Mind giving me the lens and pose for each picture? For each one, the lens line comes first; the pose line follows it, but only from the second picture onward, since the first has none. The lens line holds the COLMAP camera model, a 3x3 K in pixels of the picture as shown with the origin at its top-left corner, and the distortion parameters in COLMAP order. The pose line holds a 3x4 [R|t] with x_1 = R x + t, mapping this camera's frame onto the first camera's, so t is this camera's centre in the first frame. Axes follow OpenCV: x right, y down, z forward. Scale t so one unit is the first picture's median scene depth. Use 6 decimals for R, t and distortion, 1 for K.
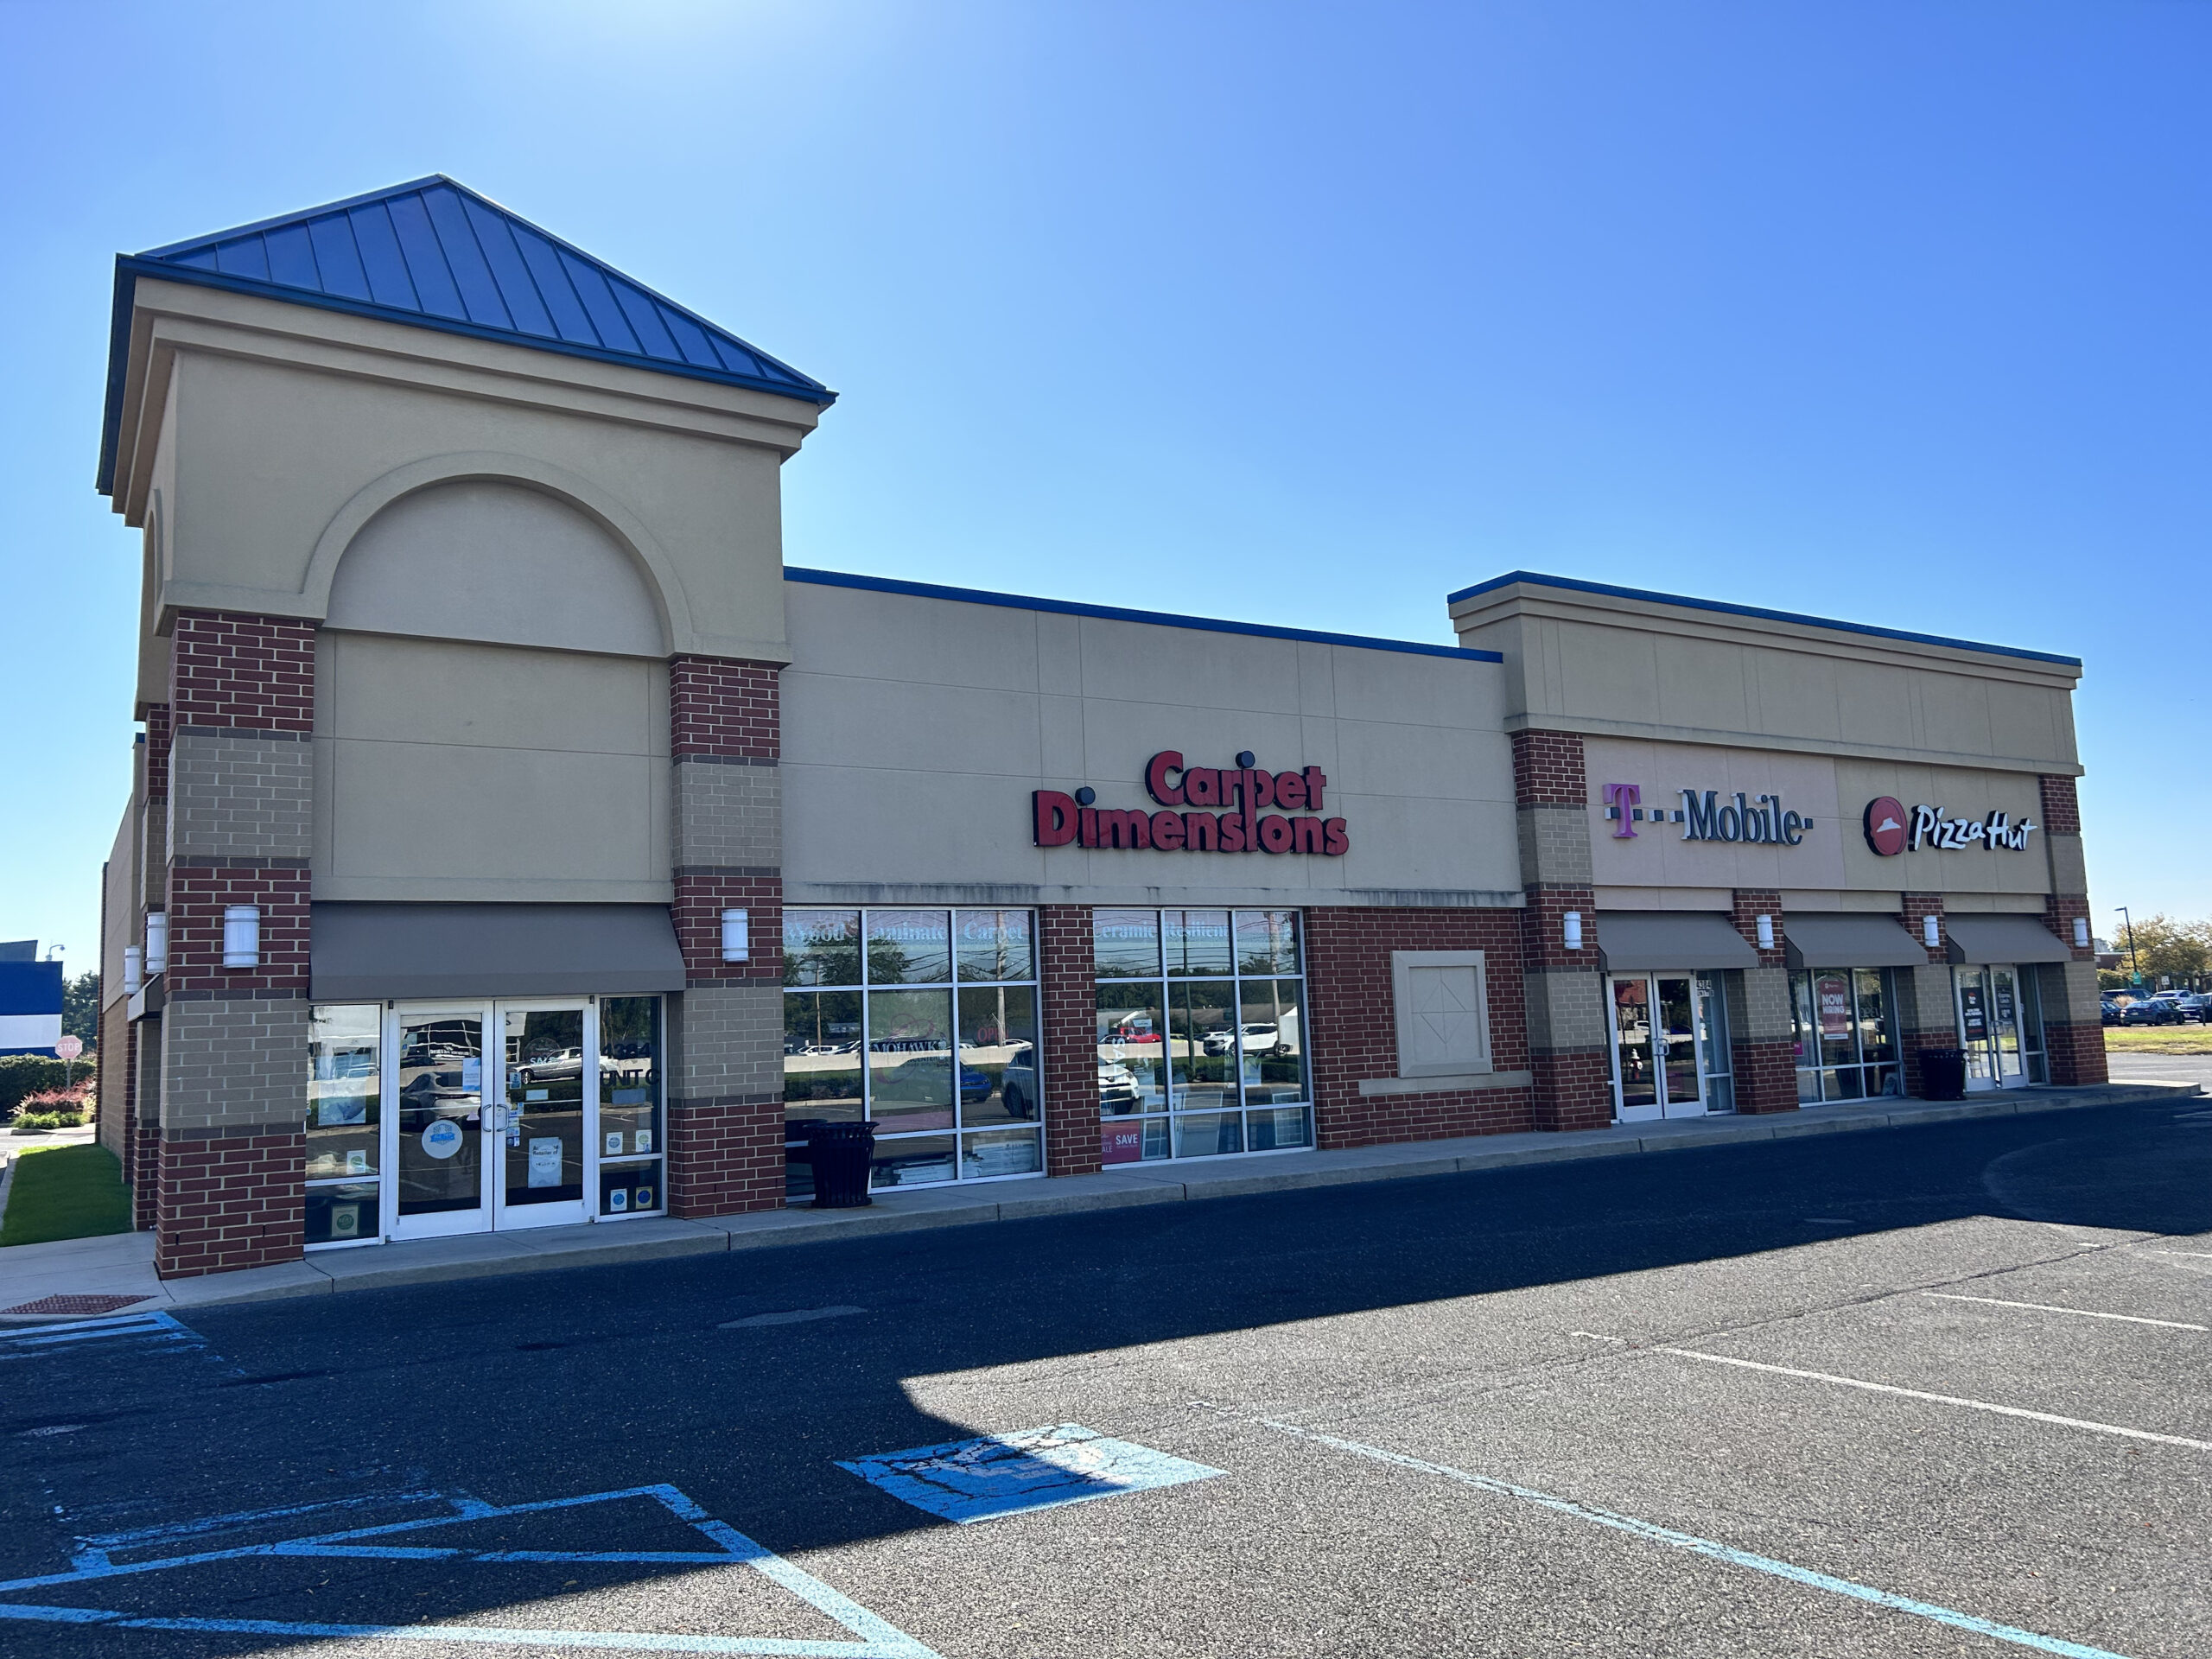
lens RADIAL K [[1654.8, 0, 1106.0], [0, 1654.8, 829.5], [0, 0, 1]] dist [0.007596, 0.003189]
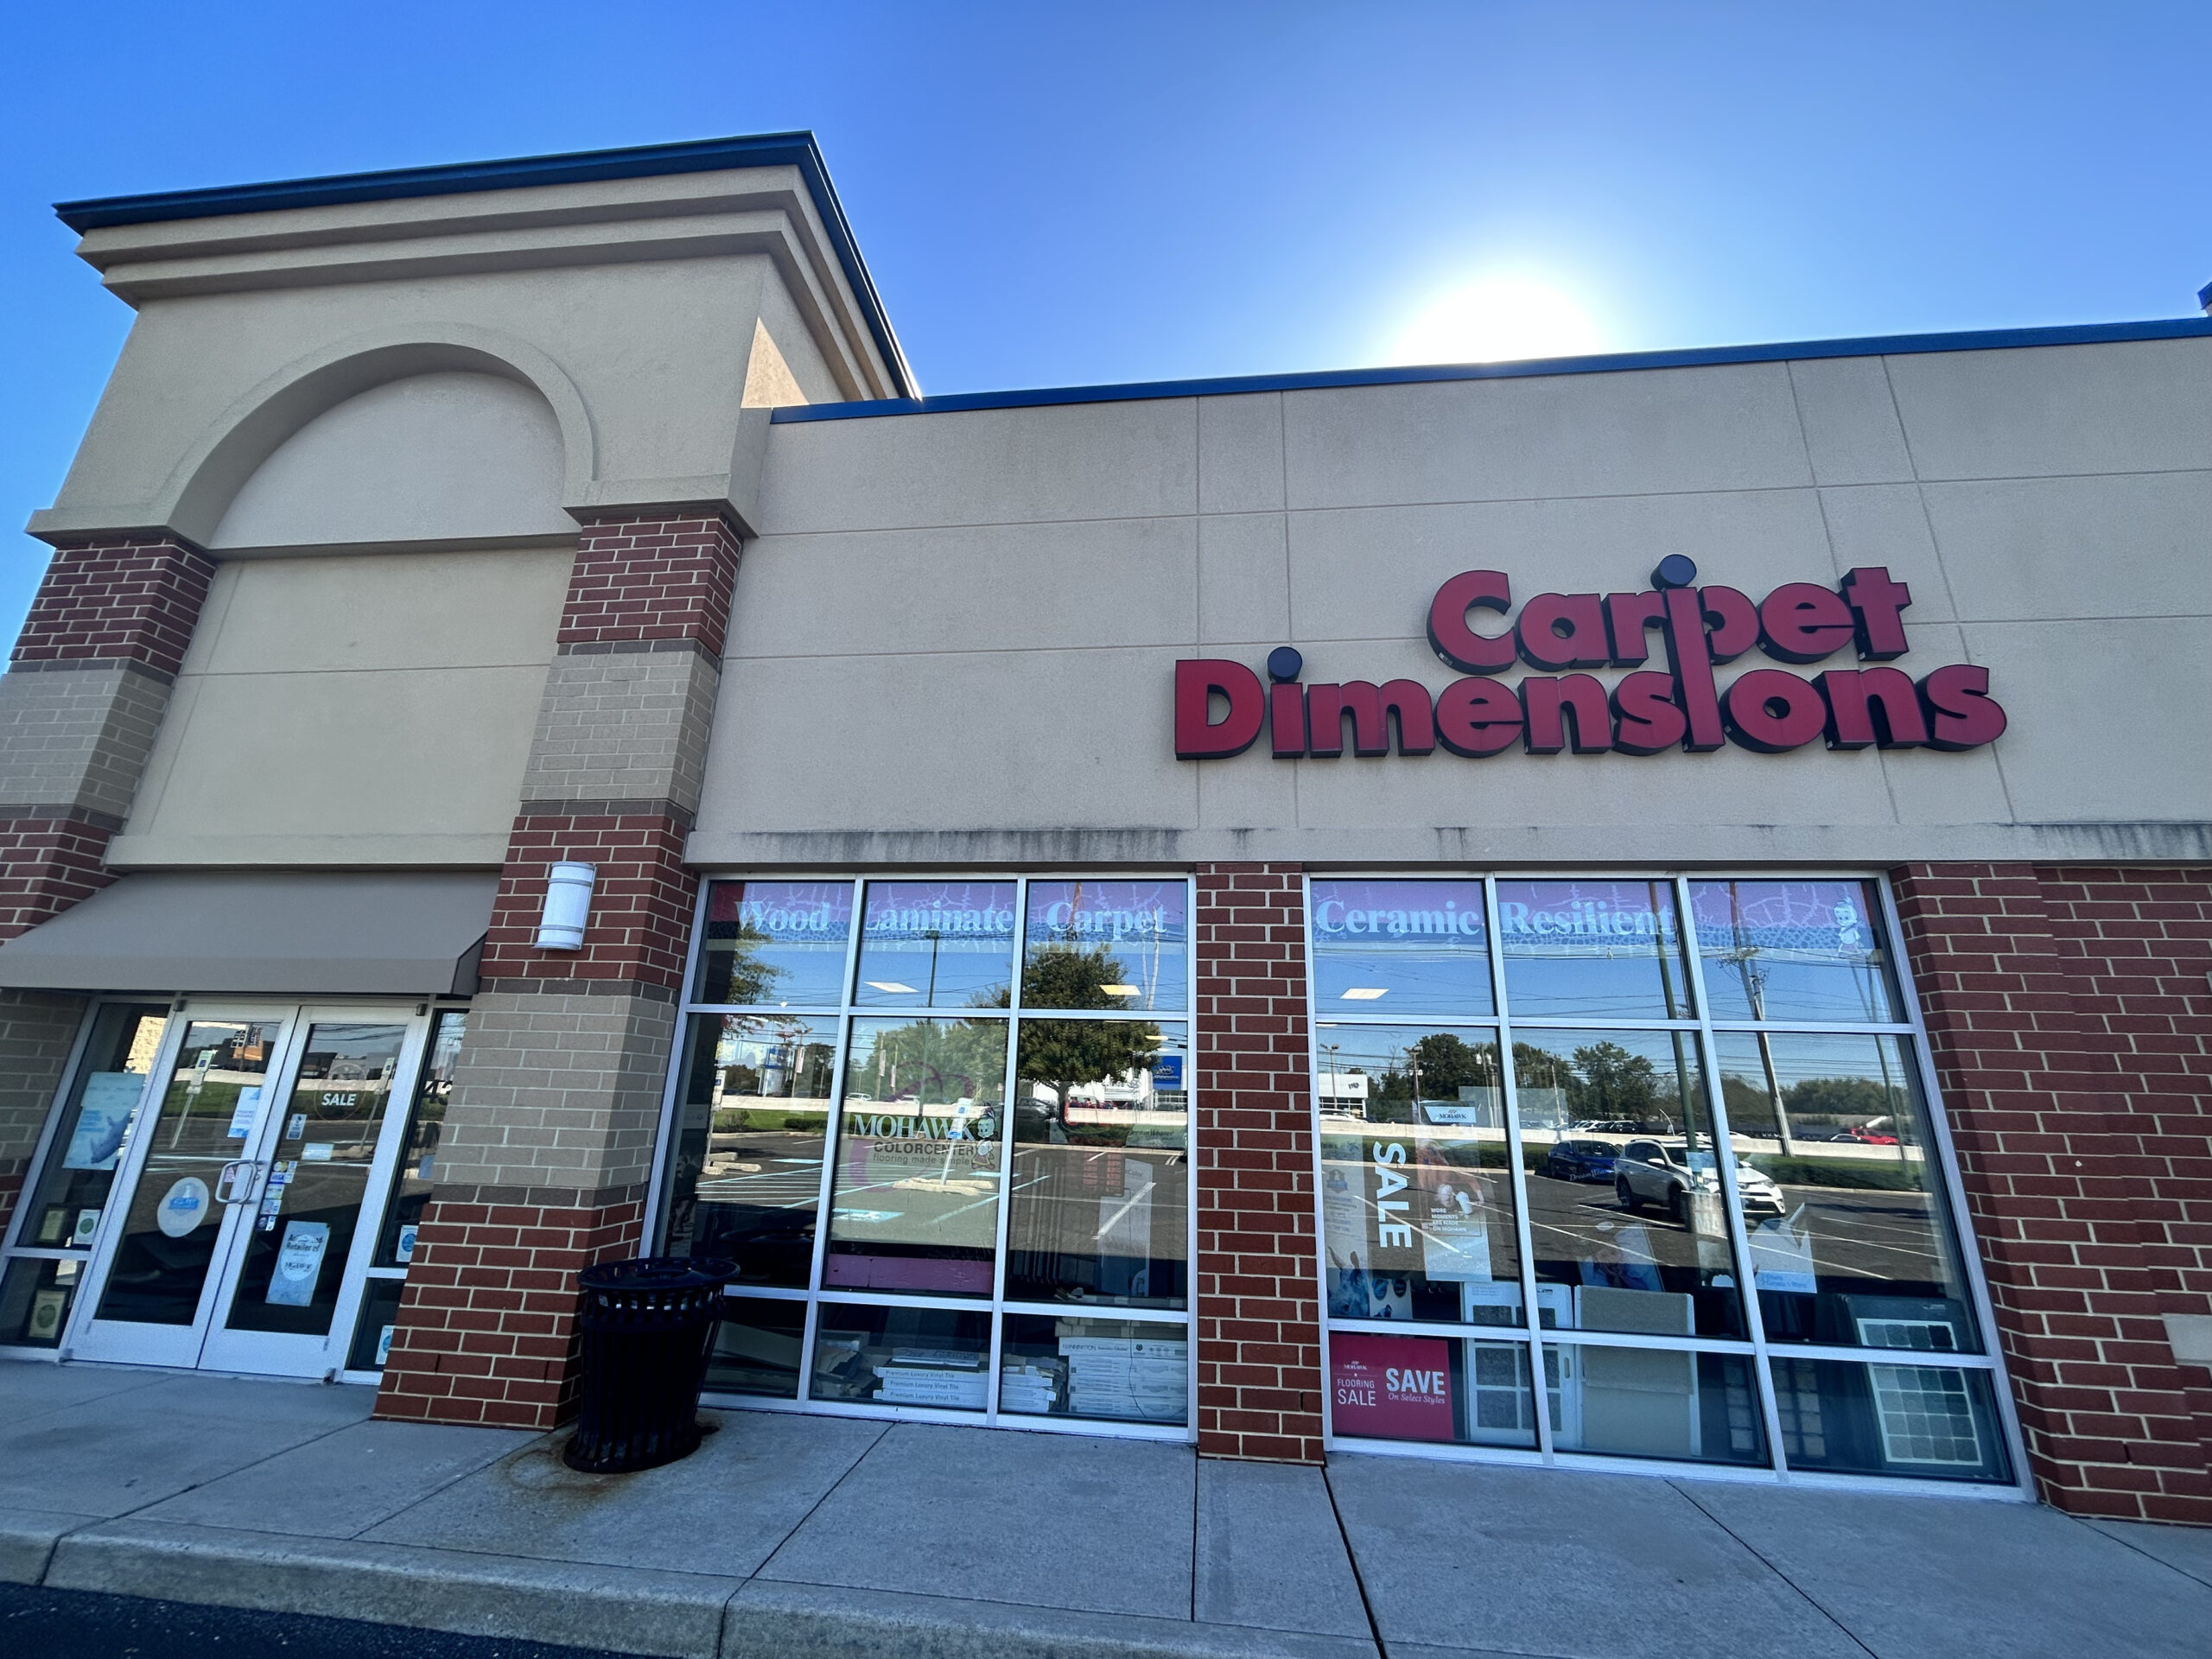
lens RADIAL K [[892.3, 0, 1095.5], [0, 892.3, 838.5], [0, 0, 1]] dist [-0.002347, -0.000339]
pose [[0.778253, -0.121494, -0.616086, 0.109776], [0.012798, 0.983970, -0.177875, 0.084480], [0.627821, 0.130547, 0.767332, 0.736373]]
